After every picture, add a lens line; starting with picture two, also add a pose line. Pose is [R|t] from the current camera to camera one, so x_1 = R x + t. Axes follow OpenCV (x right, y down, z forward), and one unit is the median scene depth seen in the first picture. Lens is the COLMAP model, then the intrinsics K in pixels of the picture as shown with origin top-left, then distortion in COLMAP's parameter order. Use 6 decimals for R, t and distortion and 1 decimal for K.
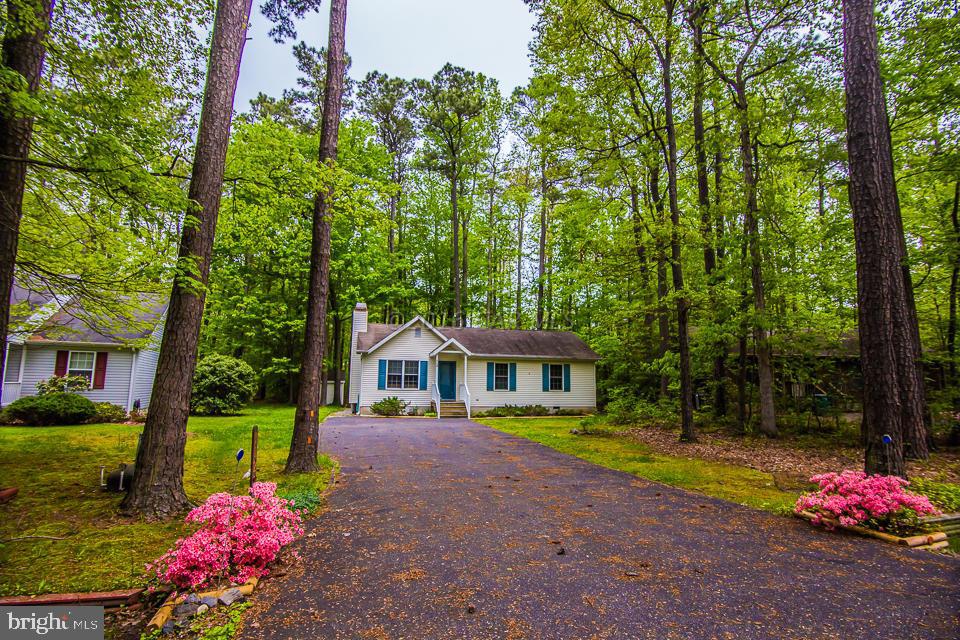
lens RADIAL K [[461.8, 0, 442.1], [0, 461.8, 321.0], [0, 0, 1]] dist [-0.017050, 0.000086]
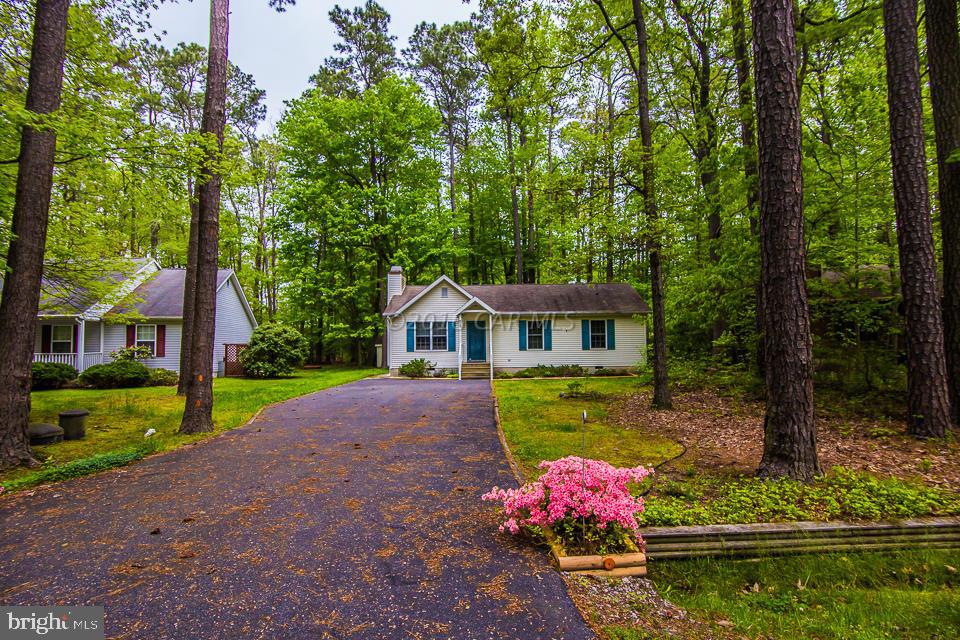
lens RADIAL K [[461.8, 0, 442.1], [0, 461.8, 321.0], [0, 0, 1]] dist [-0.017050, 0.000086]
pose [[0.967586, -0.036962, -0.249824, 0.184933], [0.057770, 0.995396, 0.076478, 0.009334], [0.245847, -0.088431, 0.965266, 0.053728]]
